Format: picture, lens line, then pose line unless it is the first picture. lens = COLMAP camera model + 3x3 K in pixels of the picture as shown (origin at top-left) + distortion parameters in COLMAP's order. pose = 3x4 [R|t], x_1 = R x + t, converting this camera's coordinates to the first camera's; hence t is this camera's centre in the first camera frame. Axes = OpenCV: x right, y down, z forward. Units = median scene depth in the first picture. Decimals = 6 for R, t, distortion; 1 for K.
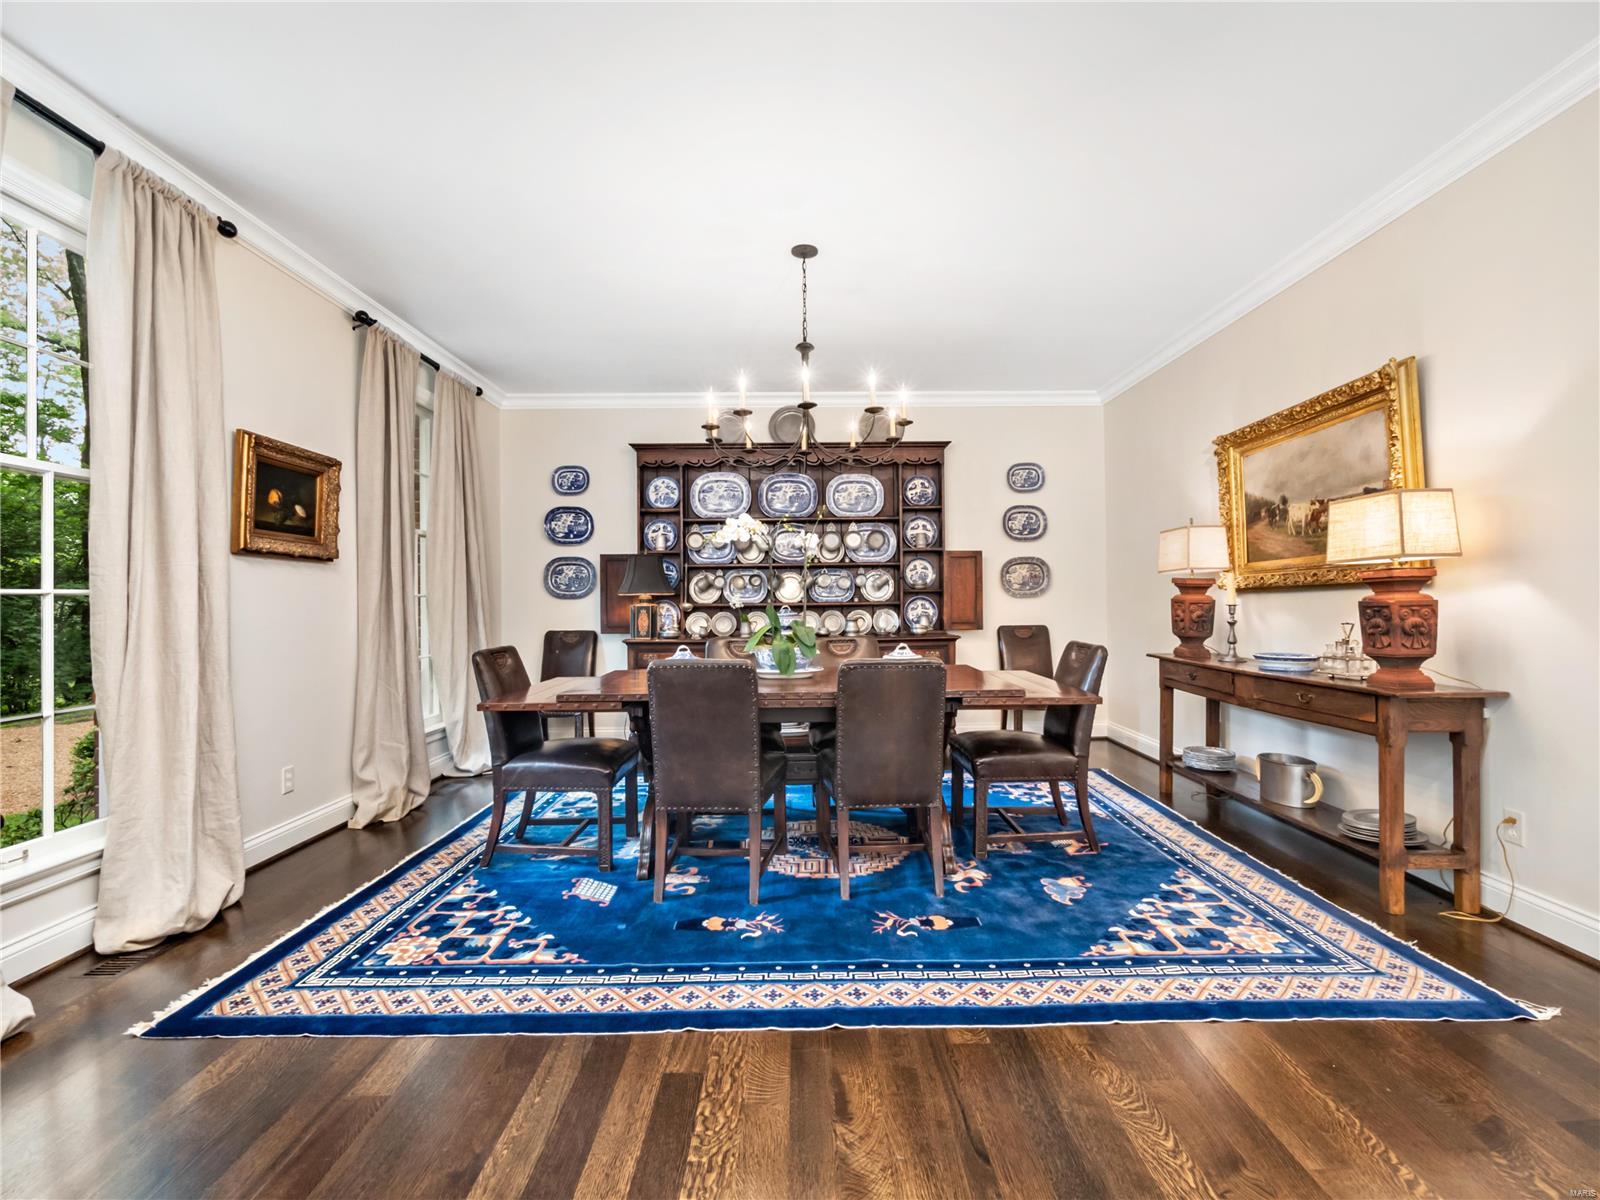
lens RADIAL K [[722.8, 0, 840.7], [0, 722.8, 595.2], [0, 0, 1]] dist [-0.000024, -0.000724]
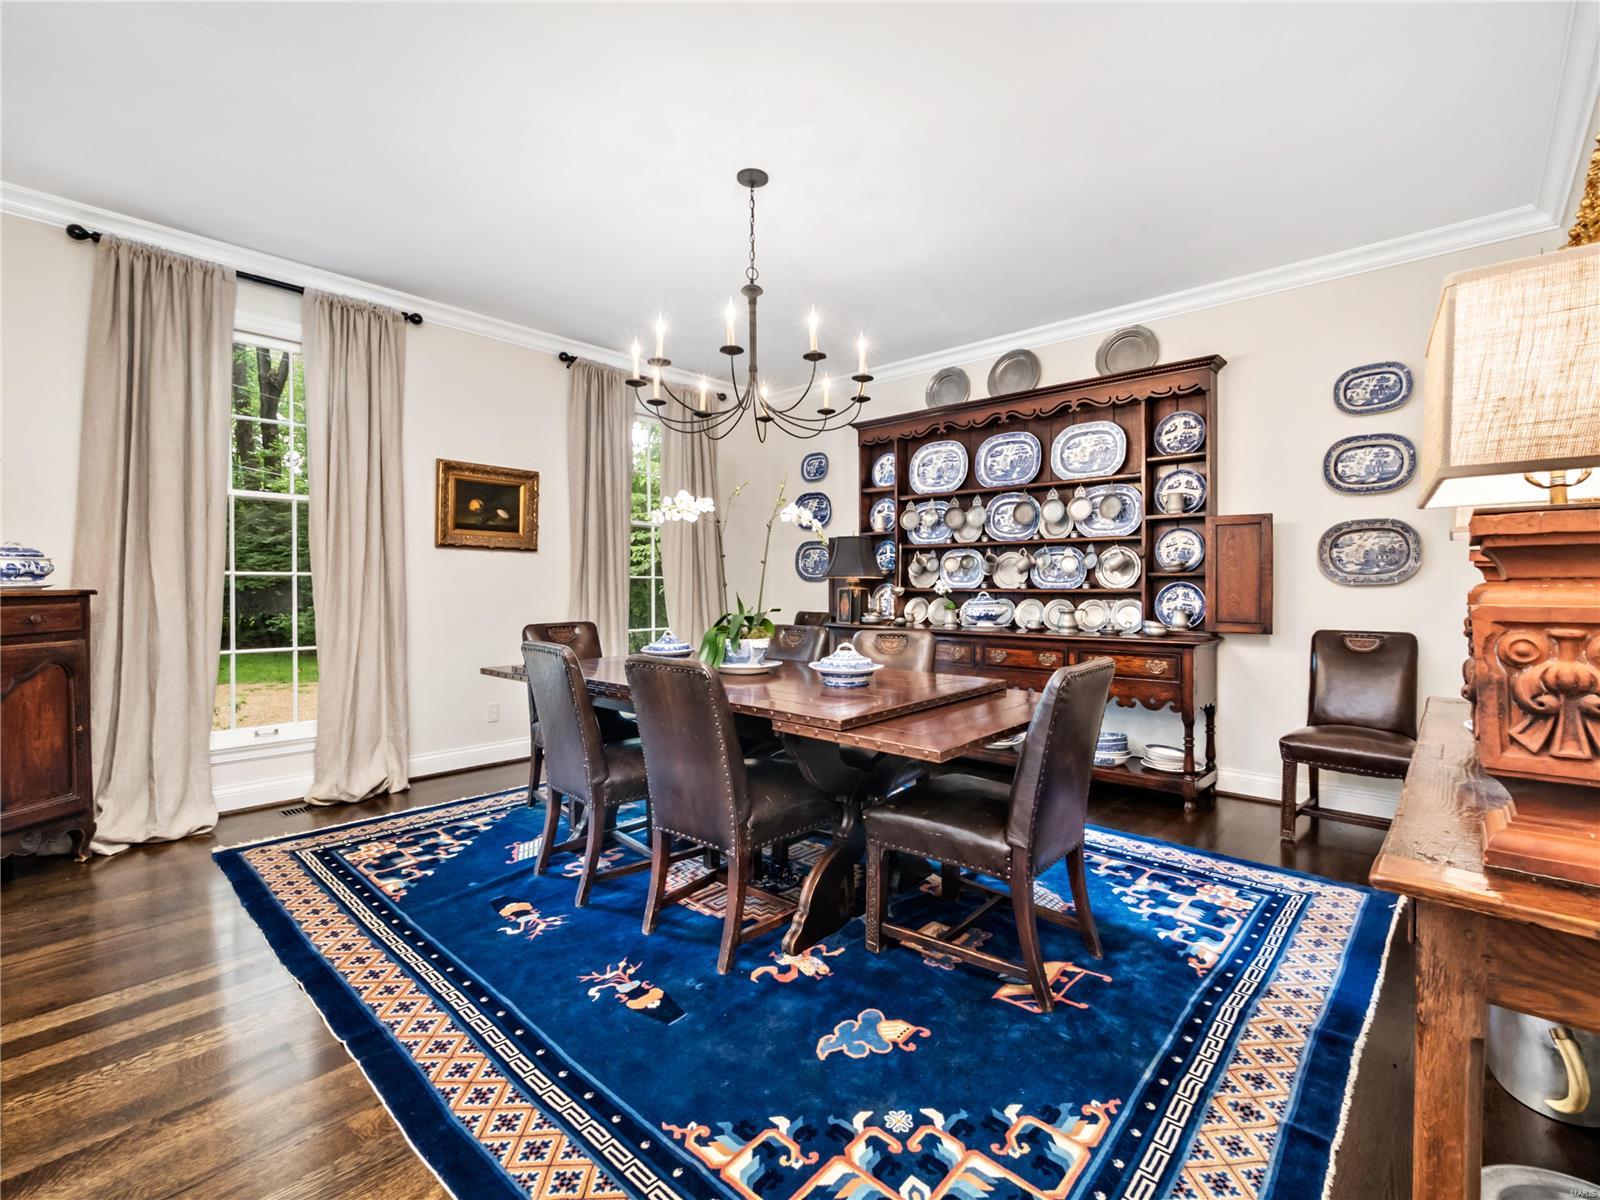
lens RADIAL K [[722.8, 0, 799.6], [0, 722.8, 590.8], [0, 0, 1]] dist [-0.000024, -0.000724]
pose [[0.728382, 0.017725, -0.684942, 0.343623], [-0.005994, 0.999792, 0.019499, -0.002042], [0.685145, -0.010097, 0.728337, 0.240616]]
